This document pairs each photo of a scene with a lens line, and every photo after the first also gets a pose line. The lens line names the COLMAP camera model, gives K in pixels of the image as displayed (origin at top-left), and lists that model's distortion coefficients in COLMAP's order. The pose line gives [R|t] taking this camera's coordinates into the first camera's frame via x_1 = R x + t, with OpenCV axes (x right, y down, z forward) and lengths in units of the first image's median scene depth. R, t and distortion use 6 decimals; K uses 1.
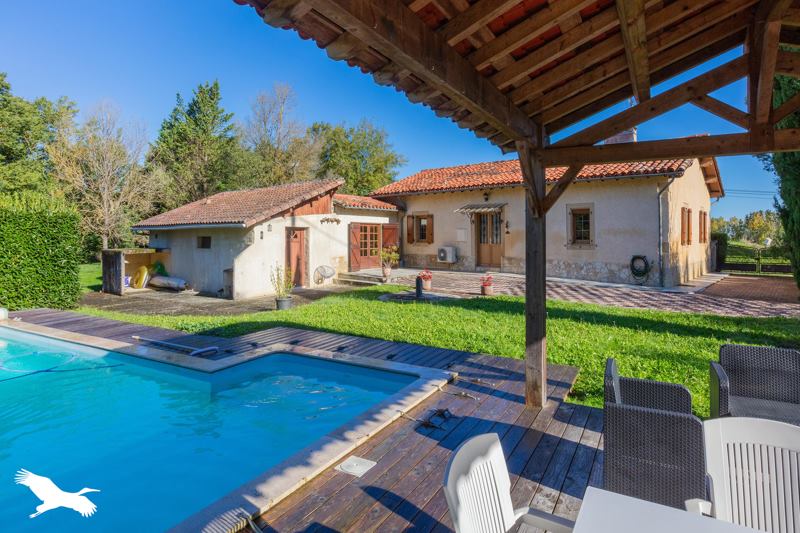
lens RADIAL K [[465.7, 0, 400.0], [0, 465.7, 266.5], [0, 0, 1]] dist [-0.003913, -0.000715]
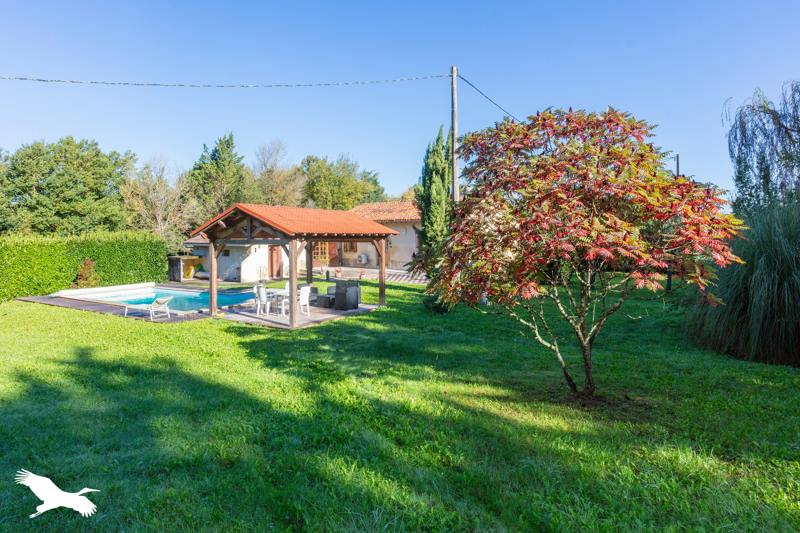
lens RADIAL K [[465.7, 0, 400.0], [0, 465.7, 266.5], [0, 0, 1]] dist [-0.003913, -0.000715]
pose [[0.999597, -0.002871, -0.028256, 0.295777], [0.002944, 0.999992, 0.002522, -0.000848], [0.028249, -0.002604, 0.999598, -0.759755]]
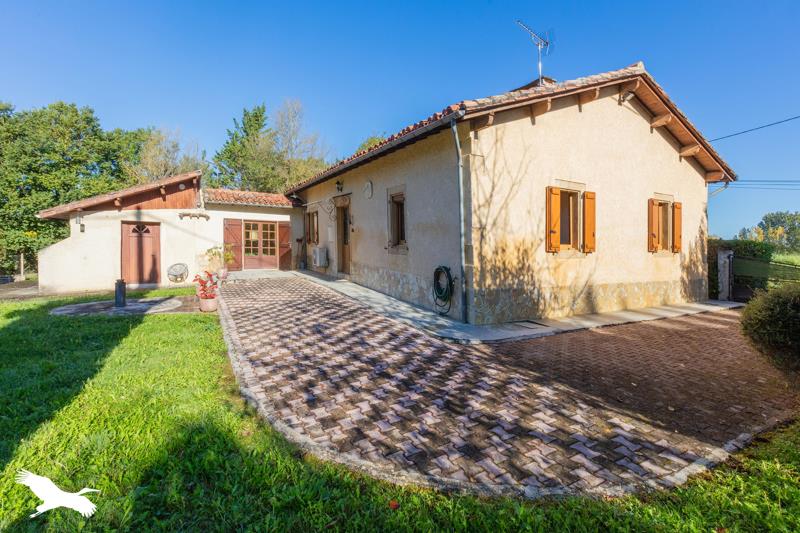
lens RADIAL K [[368.1, 0, 400.0], [0, 368.1, 266.5], [0, 0, 1]] dist [-0.000211, 0.000088]
pose [[0.942357, 0.045653, -0.331481, 0.476110], [-0.046483, 0.998904, 0.005426, -0.018439], [0.331366, 0.010295, 0.943446, 0.415147]]
